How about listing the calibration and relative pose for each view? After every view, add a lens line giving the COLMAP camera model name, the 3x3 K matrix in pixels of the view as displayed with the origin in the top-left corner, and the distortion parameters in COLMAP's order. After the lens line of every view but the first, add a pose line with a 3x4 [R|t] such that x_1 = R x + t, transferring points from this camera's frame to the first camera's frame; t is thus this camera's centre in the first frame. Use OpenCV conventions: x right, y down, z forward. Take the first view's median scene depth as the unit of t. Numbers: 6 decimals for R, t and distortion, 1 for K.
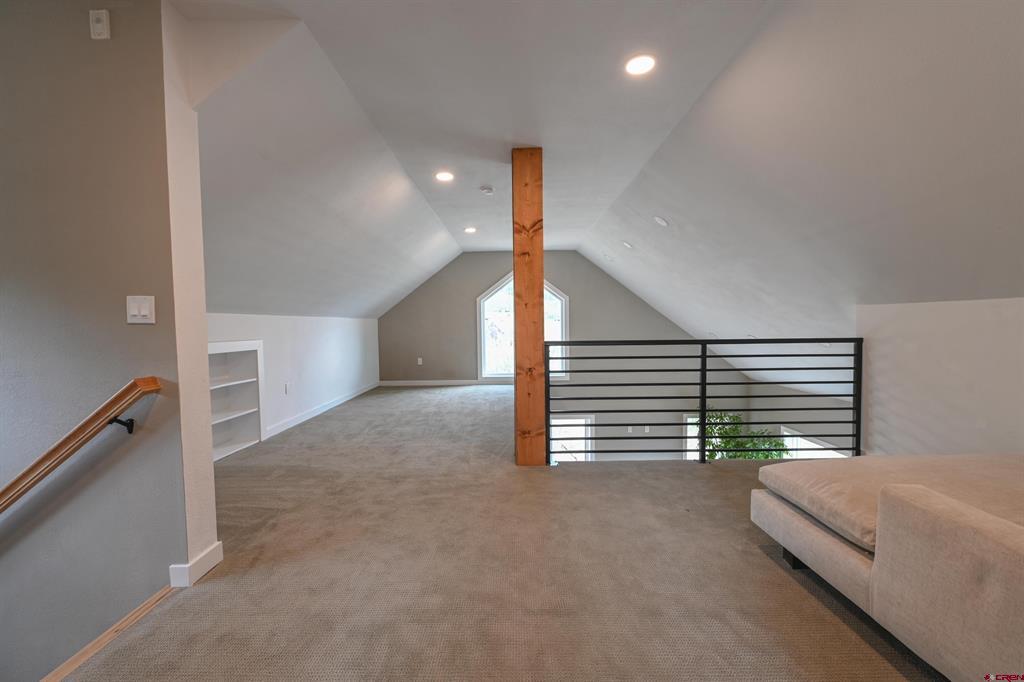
lens RADIAL K [[404.9, 0, 511.0], [0, 404.9, 342.9], [0, 0, 1]] dist [-0.009153, -0.000115]
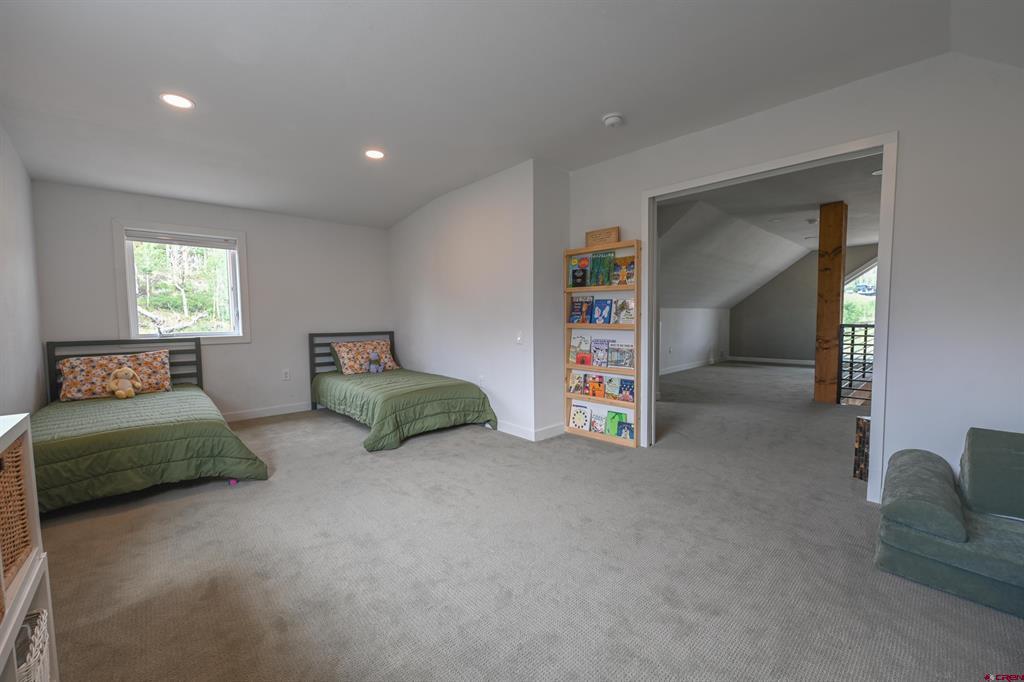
lens RADIAL K [[404.9, 0, 511.0], [0, 404.9, 342.9], [0, 0, 1]] dist [-0.009153, -0.000115]
pose [[0.678633, 0.050979, -0.732706, 0.357724], [-0.028722, 0.998667, 0.042881, 0.036539], [0.733916, -0.008056, 0.679193, -0.966615]]
